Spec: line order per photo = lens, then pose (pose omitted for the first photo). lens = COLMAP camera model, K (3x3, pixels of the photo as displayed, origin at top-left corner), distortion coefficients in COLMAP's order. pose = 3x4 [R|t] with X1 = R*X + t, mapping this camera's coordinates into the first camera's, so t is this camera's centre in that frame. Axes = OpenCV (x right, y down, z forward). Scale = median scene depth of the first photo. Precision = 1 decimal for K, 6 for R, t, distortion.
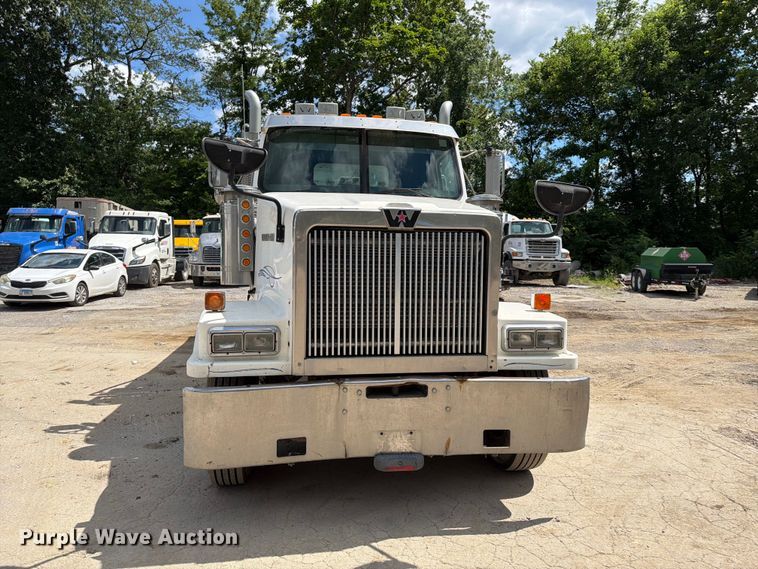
lens RADIAL K [[540.5, 0, 373.5], [0, 540.5, 269.2], [0, 0, 1]] dist [0.024054, -0.029140]
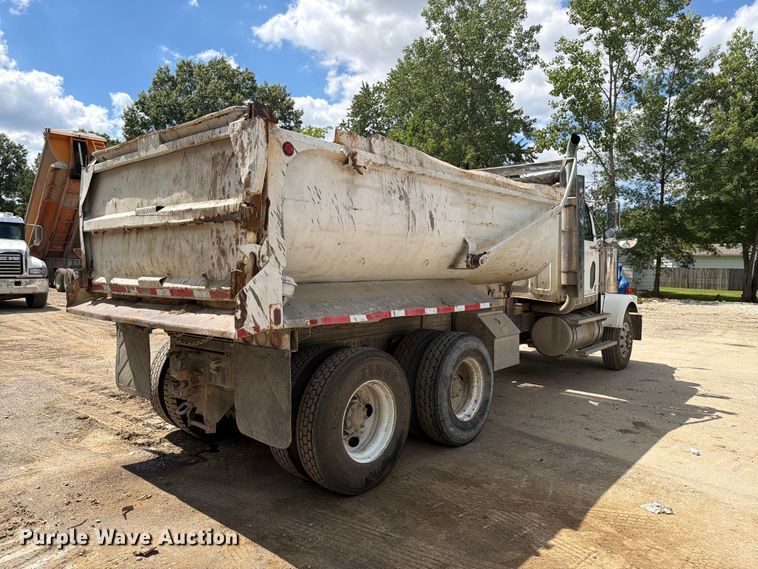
lens RADIAL K [[540.5, 0, 374.8], [0, 540.5, 286.6], [0, 0, 1]] dist [0.024054, -0.029140]
pose [[-0.678148, -0.056109, 0.732780, -0.935191], [0.002562, 0.996895, 0.078704, -0.123327], [-0.734921, 0.055250, -0.675898, 2.493656]]
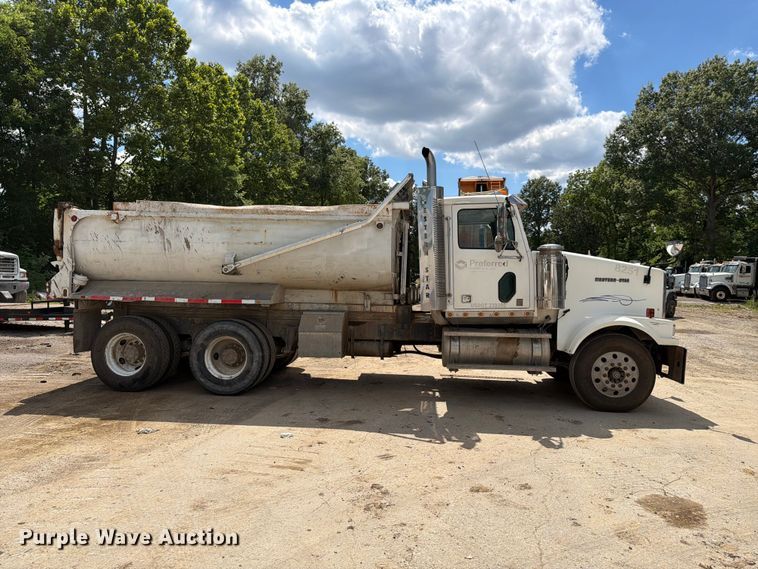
lens RADIAL K [[540.5, 0, 377.6], [0, 540.5, 291.4], [0, 0, 1]] dist [0.024054, -0.029140]
pose [[0.210639, -0.036719, 0.976874, -1.636102], [0.019959, 0.999248, 0.033256, -0.072926], [-0.977360, 0.012492, 0.211213, 1.026416]]
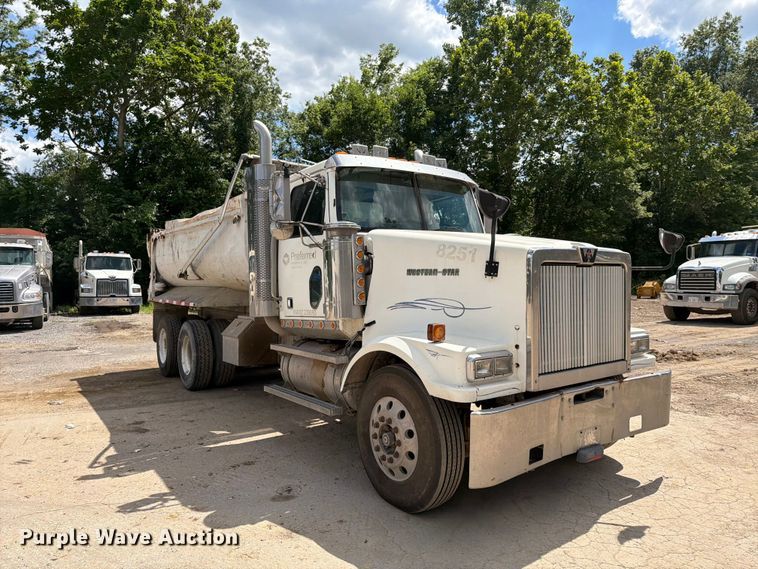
lens RADIAL K [[540.5, 0, 376.8], [0, 540.5, 280.2], [0, 0, 1]] dist [0.024054, -0.029140]
pose [[0.884633, -0.022377, 0.465751, -0.581237], [0.038810, 0.998916, -0.025721, -0.014609], [-0.464670, 0.040830, 0.884542, 0.073402]]
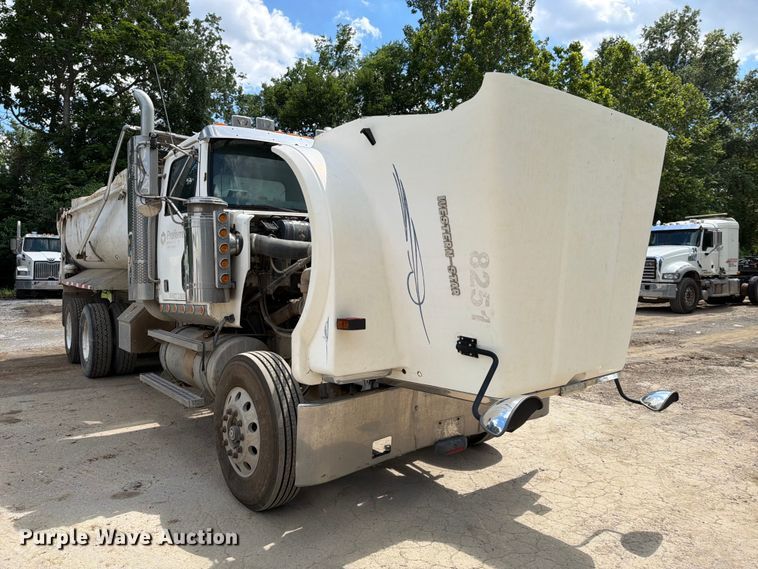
lens RADIAL K [[540.5, 0, 369.7], [0, 540.5, 279.3], [0, 0, 1]] dist [0.024054, -0.029140]
pose [[0.863106, -0.023947, 0.504454, -0.419632], [0.028757, 0.999585, -0.001751, -0.002801], [-0.504203, 0.016018, 0.863437, 0.048621]]
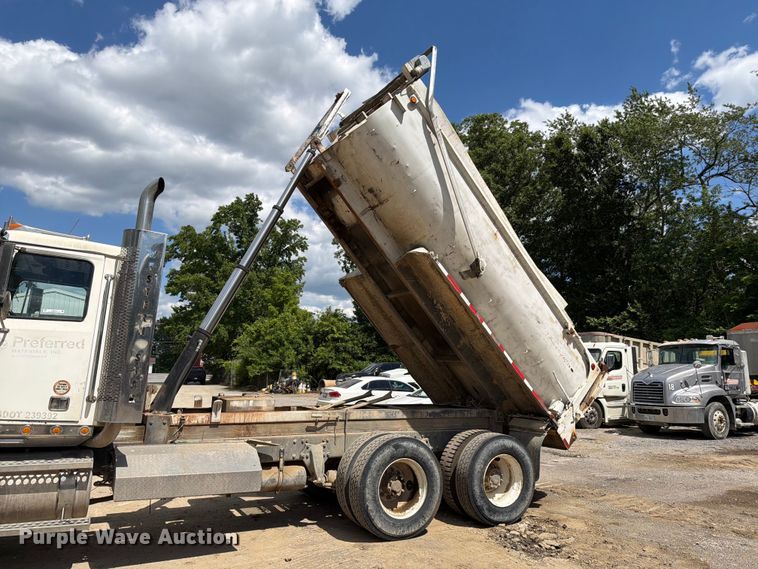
lens RADIAL K [[533.1, 0, 376.5], [0, 533.1, 285.5], [0, 0, 1]] dist [0.031602, -0.041272]
pose [[0.375202, -0.149994, -0.914727, 1.136031], [-0.057116, 0.981205, -0.184322, -0.052270], [0.925182, 0.121403, 0.359583, 1.284323]]
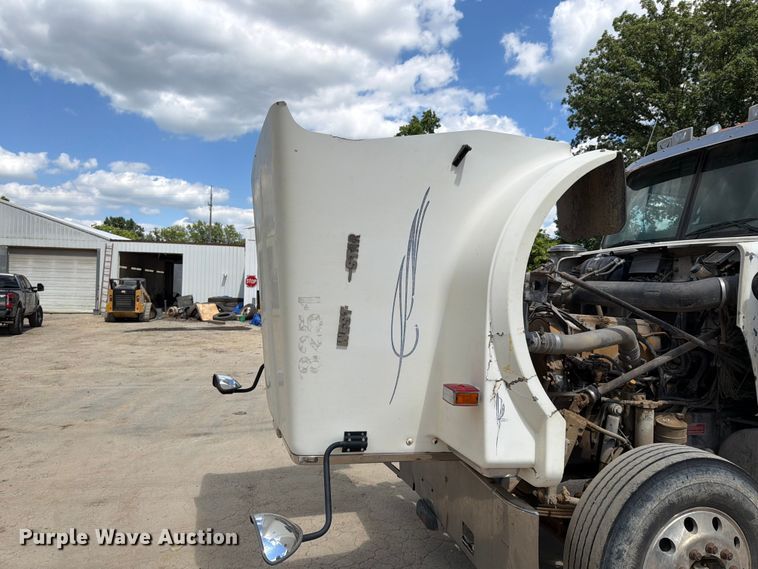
lens RADIAL K [[533.1, 0, 381.3], [0, 533.1, 280.2], [0, 0, 1]] dist [0.031602, -0.041272]
pose [[0.134357, -0.024485, -0.990630, 0.636855], [-0.066426, 0.997224, -0.033657, -0.024649], [0.988704, 0.070326, 0.132358, 0.464392]]
